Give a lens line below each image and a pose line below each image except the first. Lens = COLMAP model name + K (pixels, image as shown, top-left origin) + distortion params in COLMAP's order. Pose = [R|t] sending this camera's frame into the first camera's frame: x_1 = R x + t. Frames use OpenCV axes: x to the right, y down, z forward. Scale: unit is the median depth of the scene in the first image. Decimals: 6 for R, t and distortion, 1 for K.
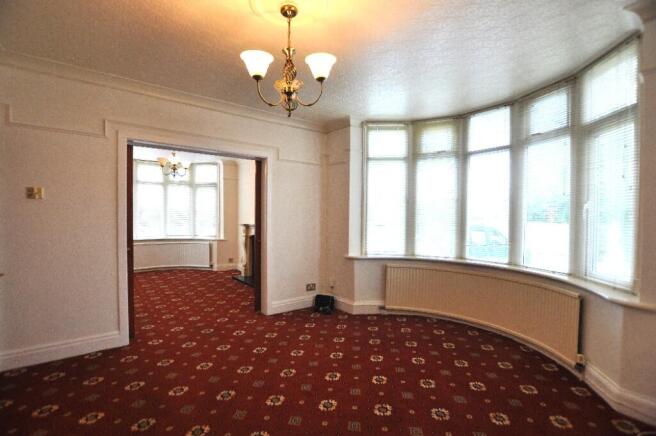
lens RADIAL K [[292.0, 0, 325.4], [0, 292.0, 222.5], [0, 0, 1]] dist [-0.027956, 0.004033]
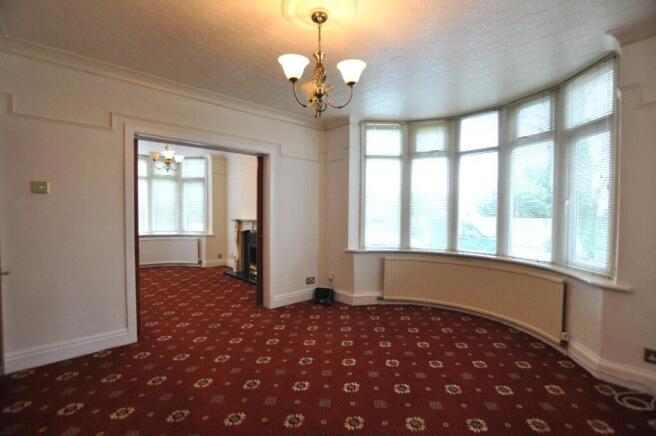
lens RADIAL K [[291.3, 0, 328.0], [0, 291.3, 220.6], [0, 0, 1]] dist [-0.023281, 0.000227]
pose [[0.995725, -0.003271, 0.092308, -0.115019], [0.002386, 0.999950, 0.009693, 0.000832], [-0.092336, -0.009432, 0.995683, -0.036306]]
